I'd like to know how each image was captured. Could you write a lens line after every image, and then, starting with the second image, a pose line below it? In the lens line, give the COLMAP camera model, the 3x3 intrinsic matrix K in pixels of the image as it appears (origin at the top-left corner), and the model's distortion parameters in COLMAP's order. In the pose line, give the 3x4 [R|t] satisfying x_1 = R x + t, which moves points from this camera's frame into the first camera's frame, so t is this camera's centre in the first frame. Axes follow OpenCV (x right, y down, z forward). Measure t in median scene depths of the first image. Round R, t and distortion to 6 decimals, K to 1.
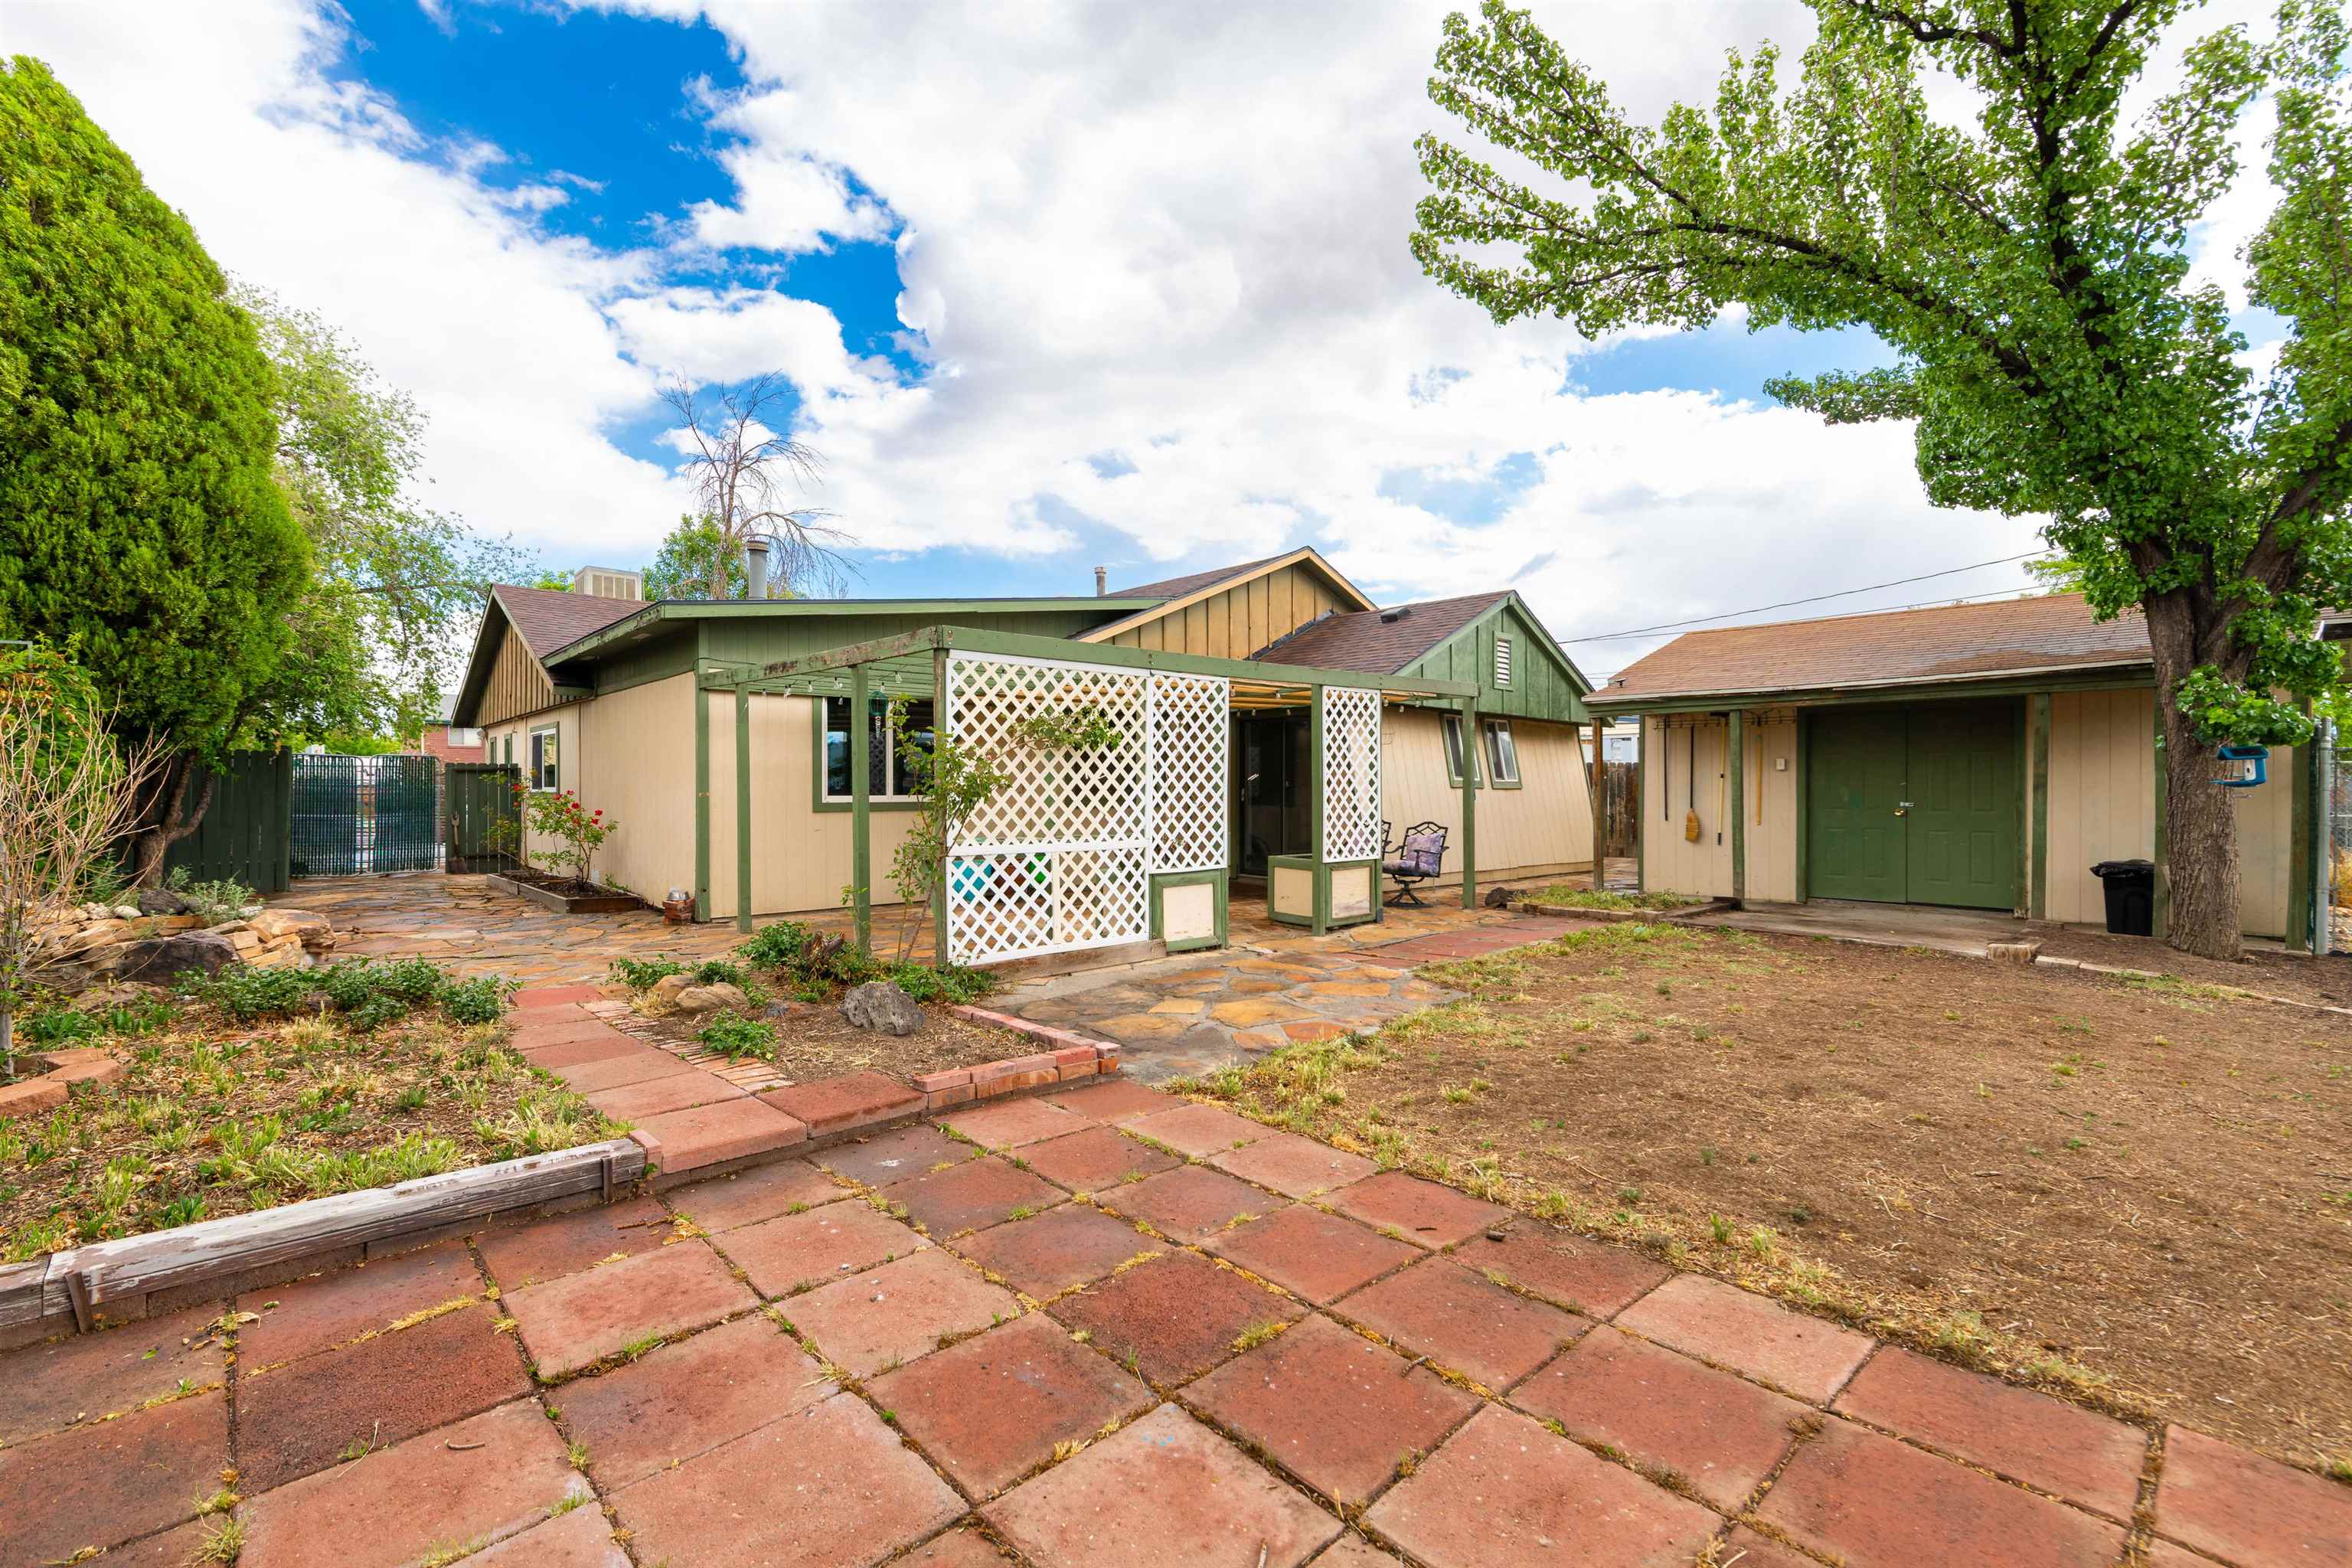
lens RADIAL K [[1026.5, 0, 1187.8], [0, 1026.5, 792.2], [0, 0, 1]] dist [0.000194, 0.000021]
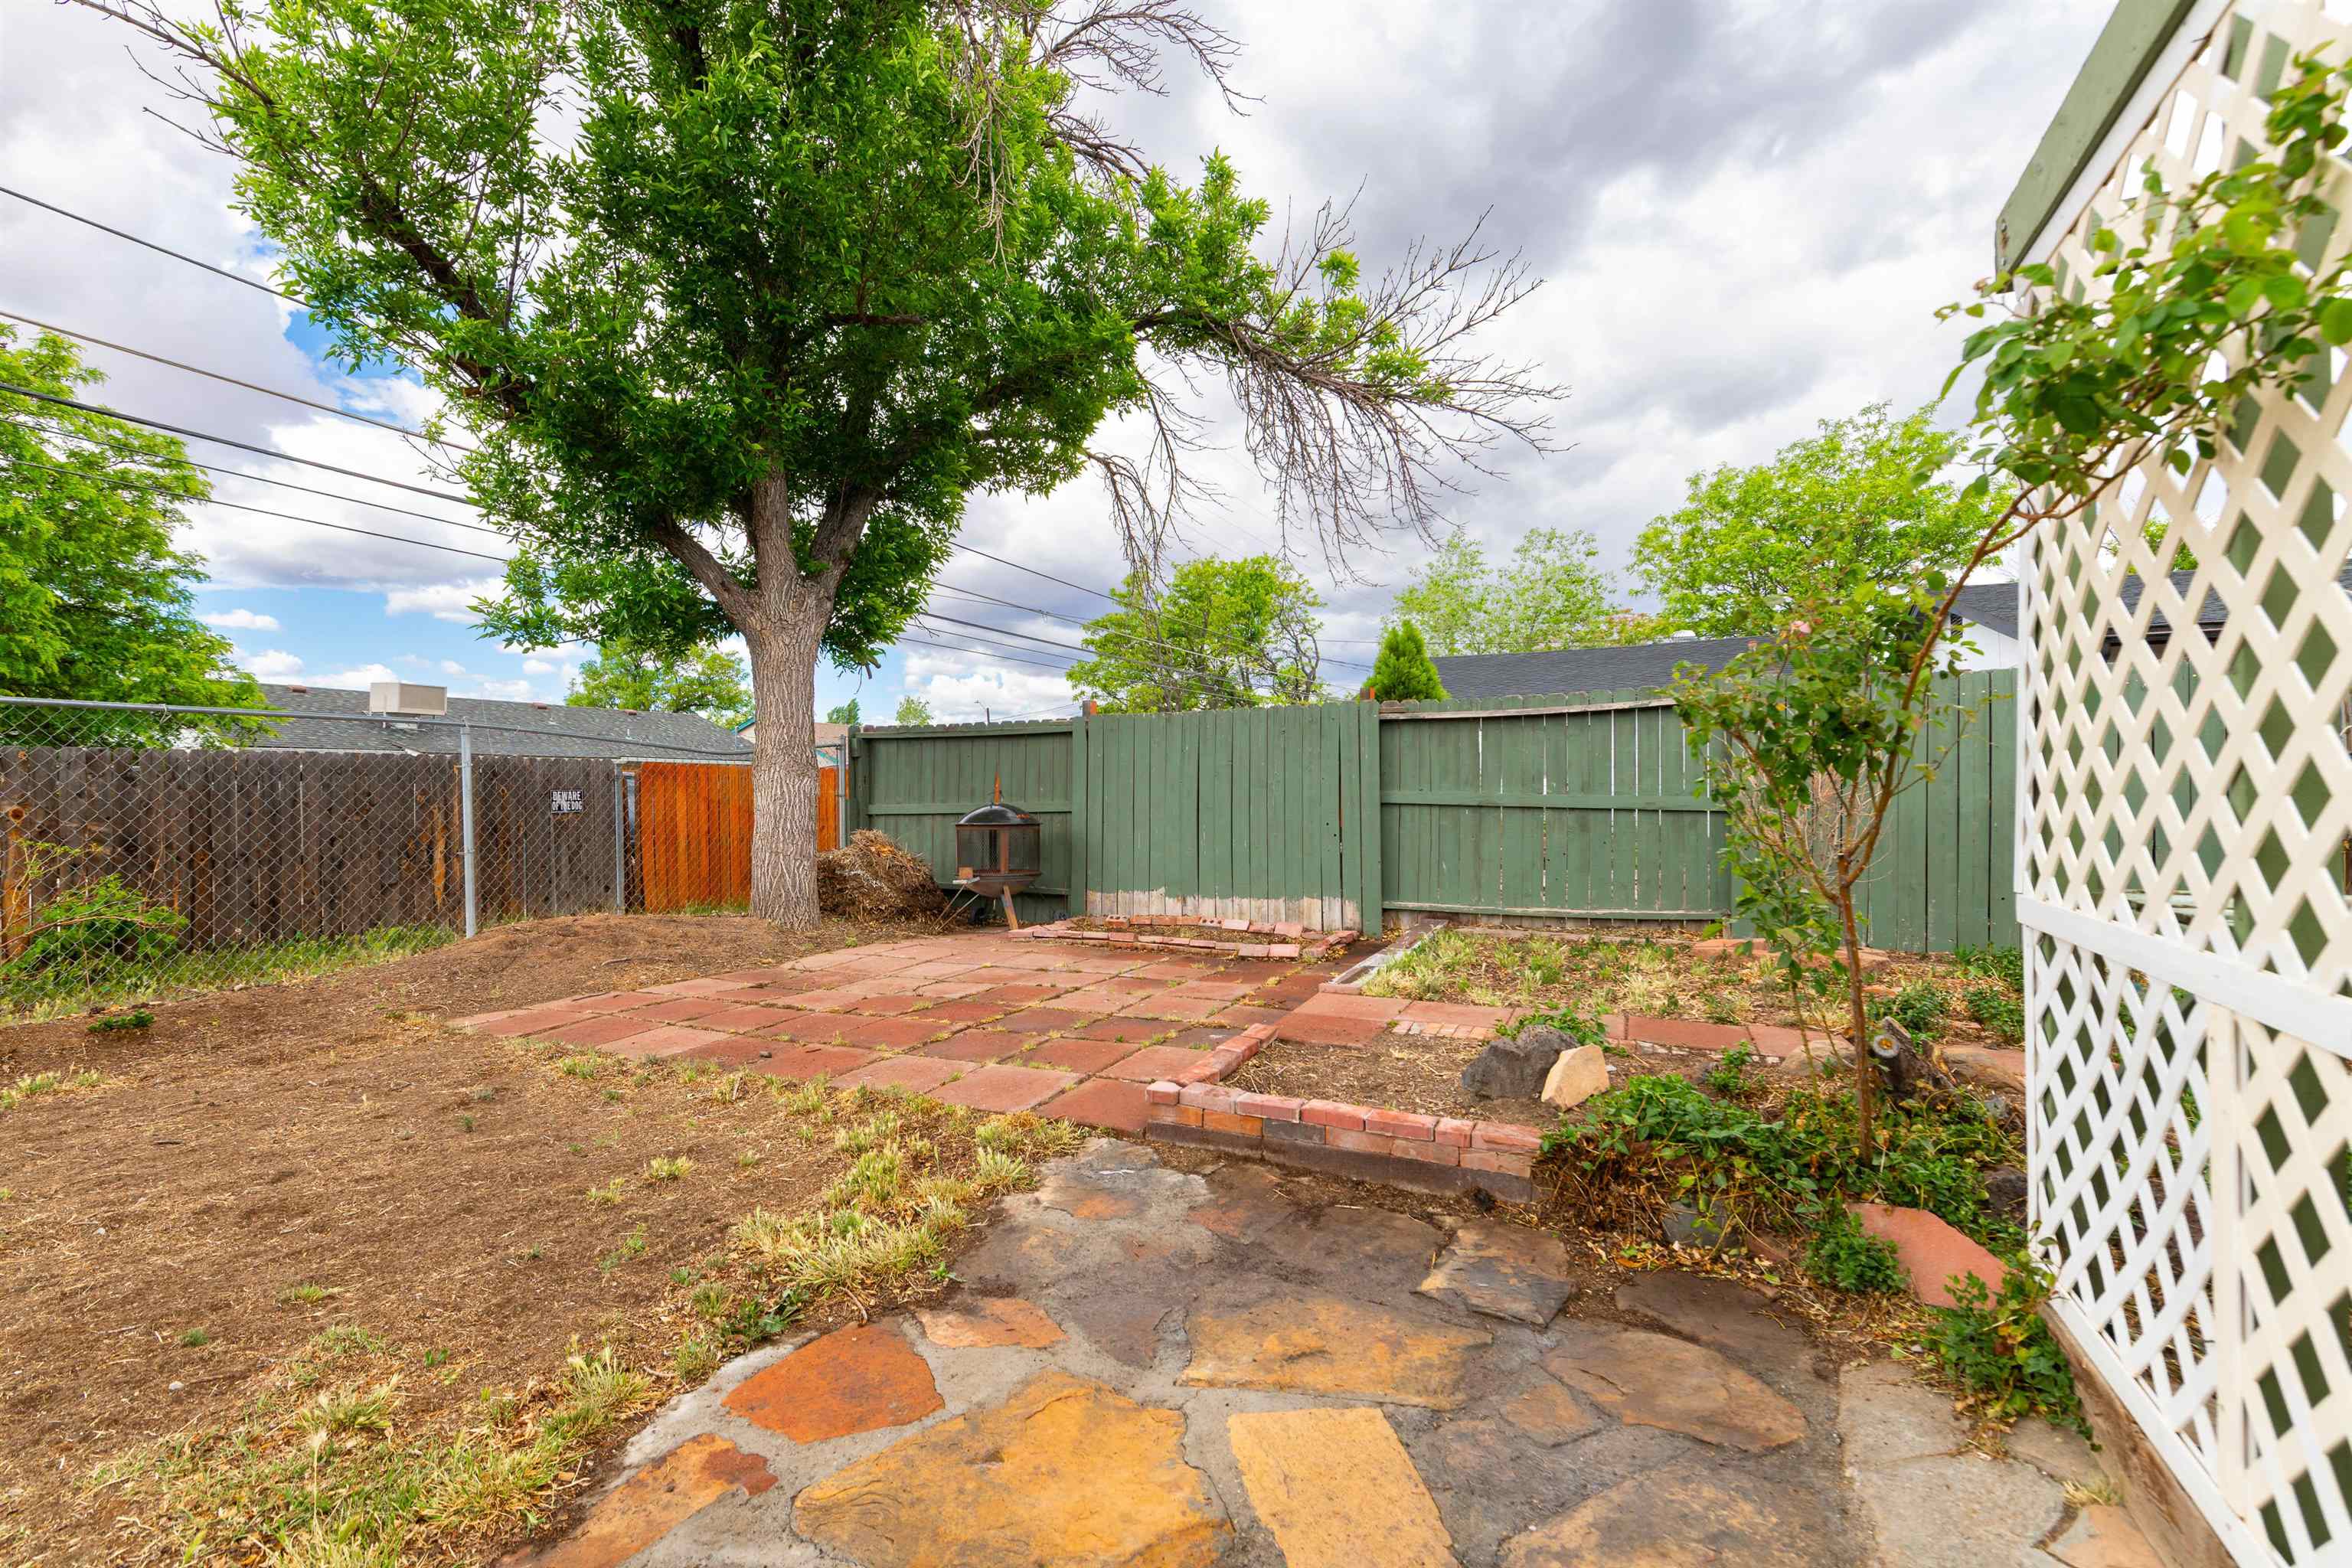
lens RADIAL K [[1026.5, 0, 1185.5], [0, 1026.5, 792.0], [0, 0, 1]] dist [0.000194, 0.000021]
pose [[-0.931520, 0.004047, -0.363666, 0.101343], [0.002334, 0.999984, 0.005148, 0.015950], [0.363681, 0.003947, -0.931515, 0.974853]]
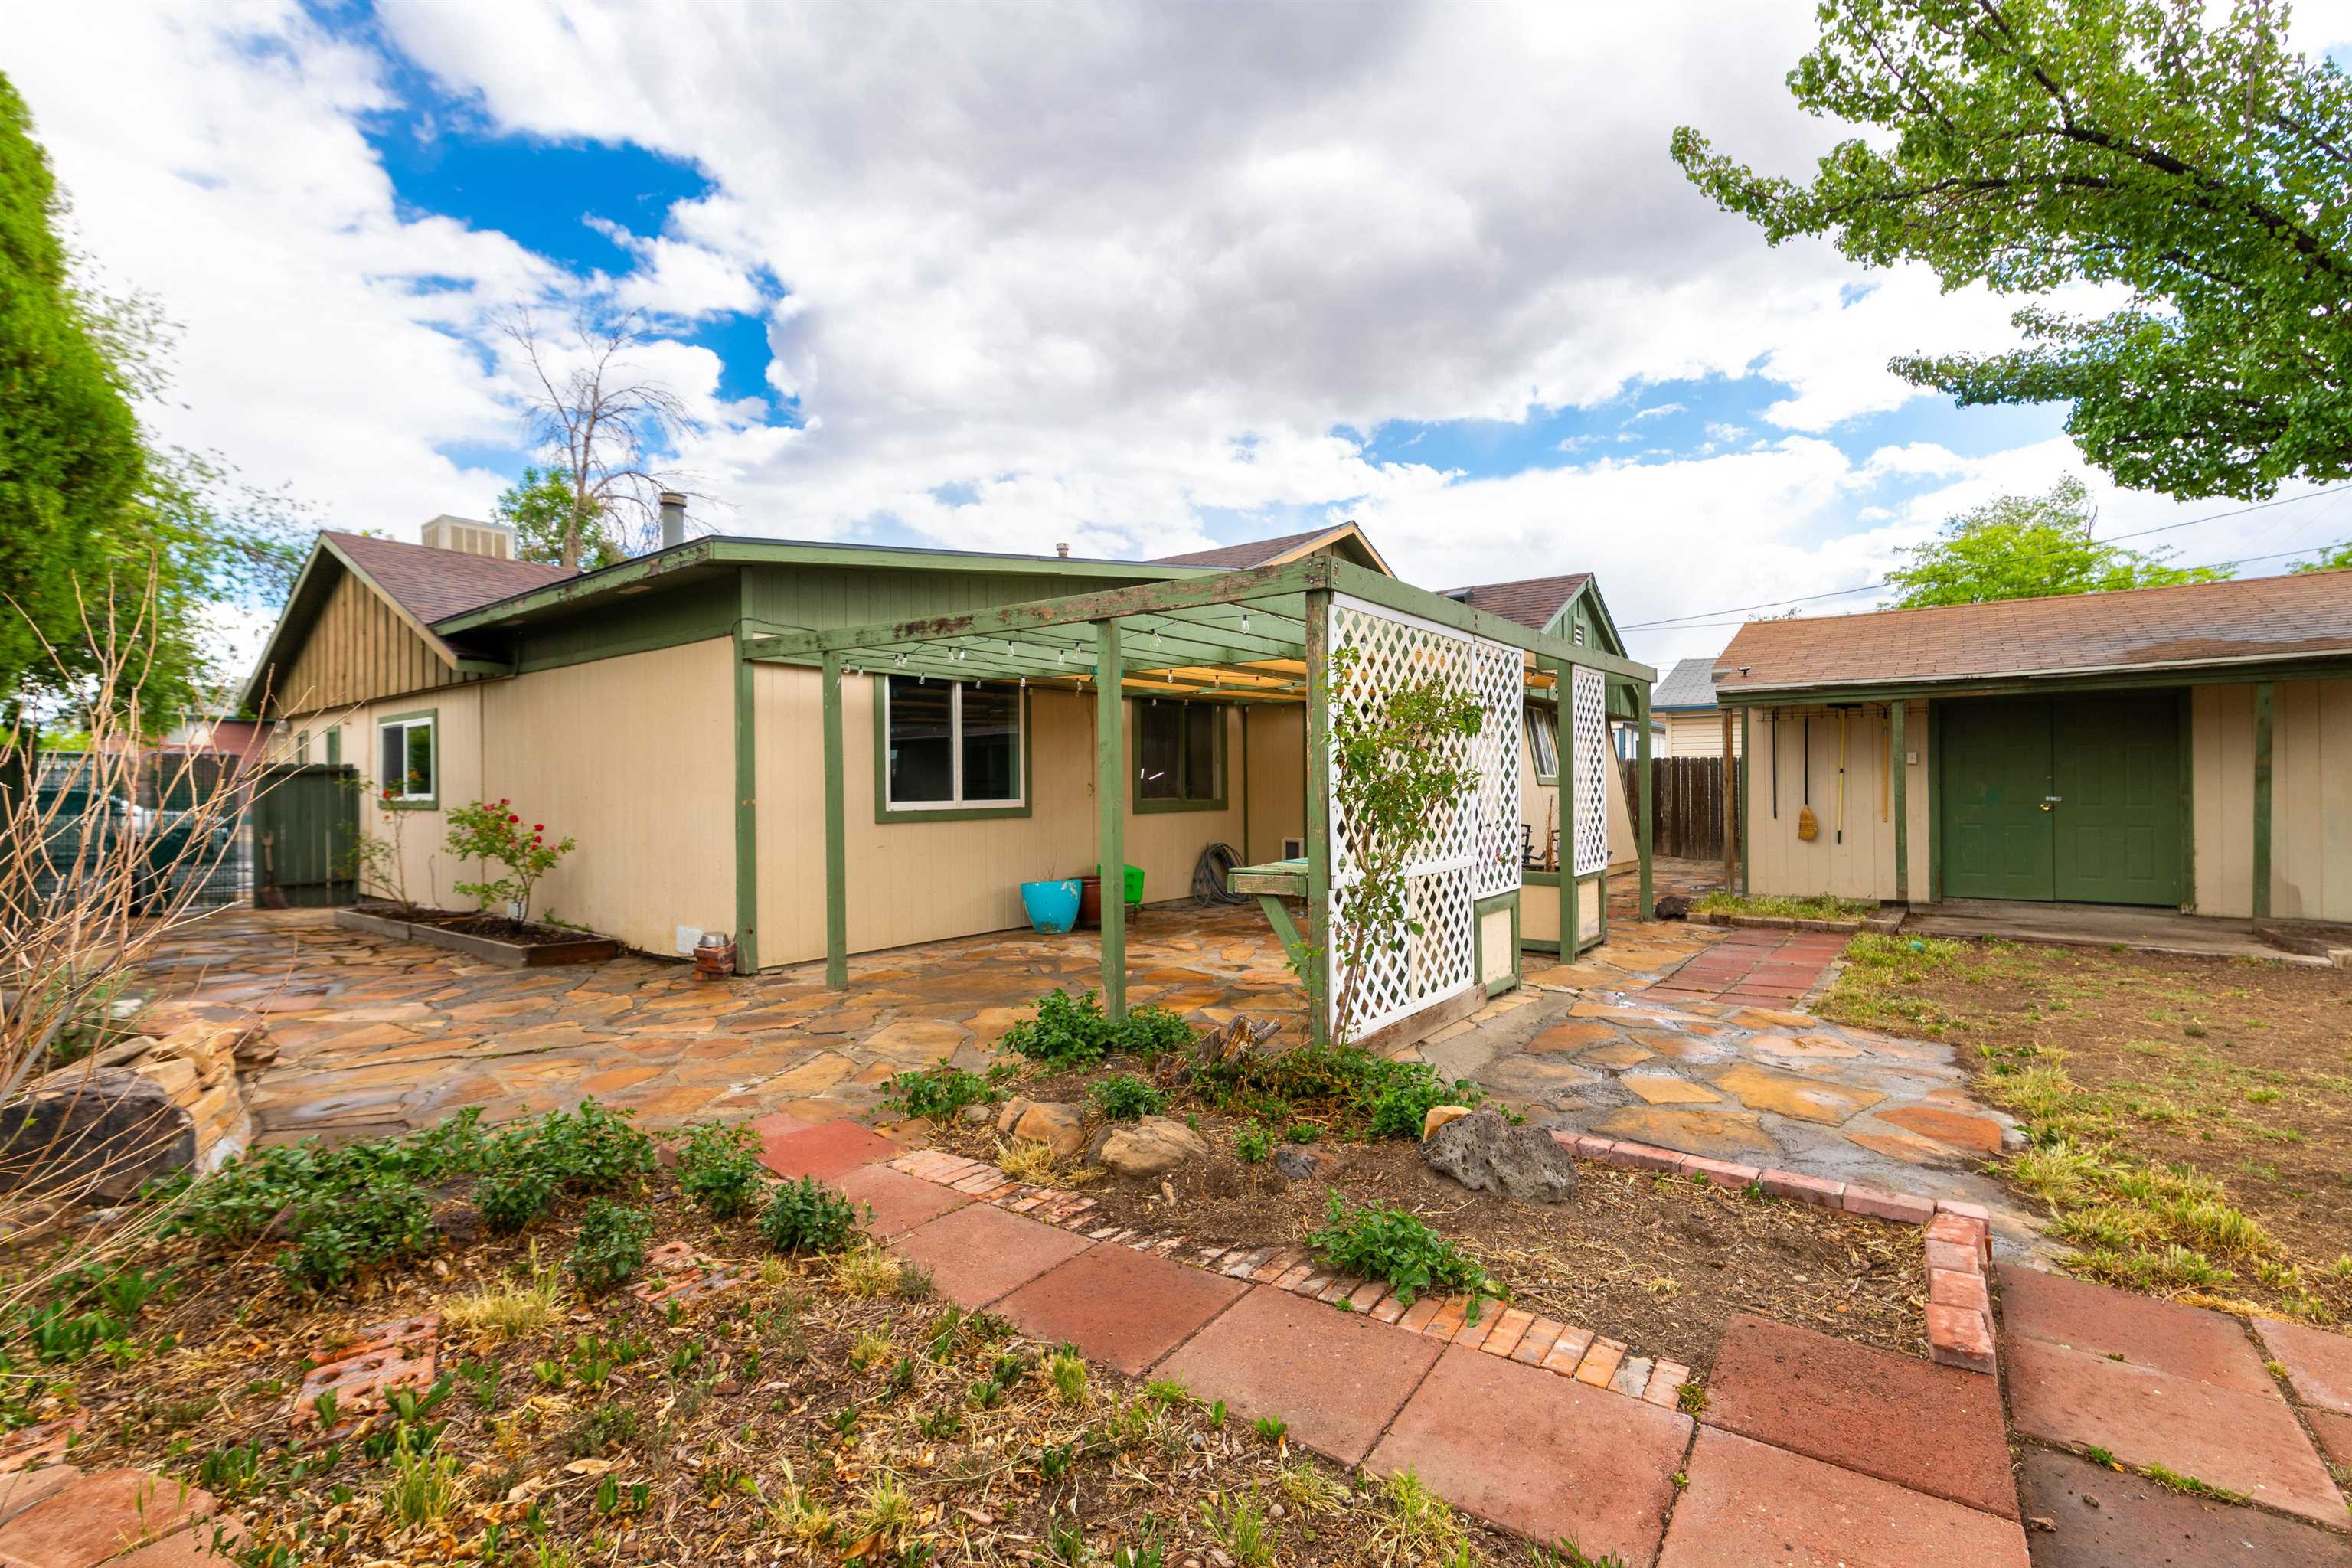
lens RADIAL K [[1026.5, 0, 1212.4], [0, 1026.5, 785.9], [0, 0, 1]] dist [0.000194, 0.000021]
pose [[0.983073, -0.007657, 0.183056, -0.356407], [0.008664, 0.999951, -0.004702, -0.004057], [-0.183012, 0.006208, 0.983091, 0.268319]]
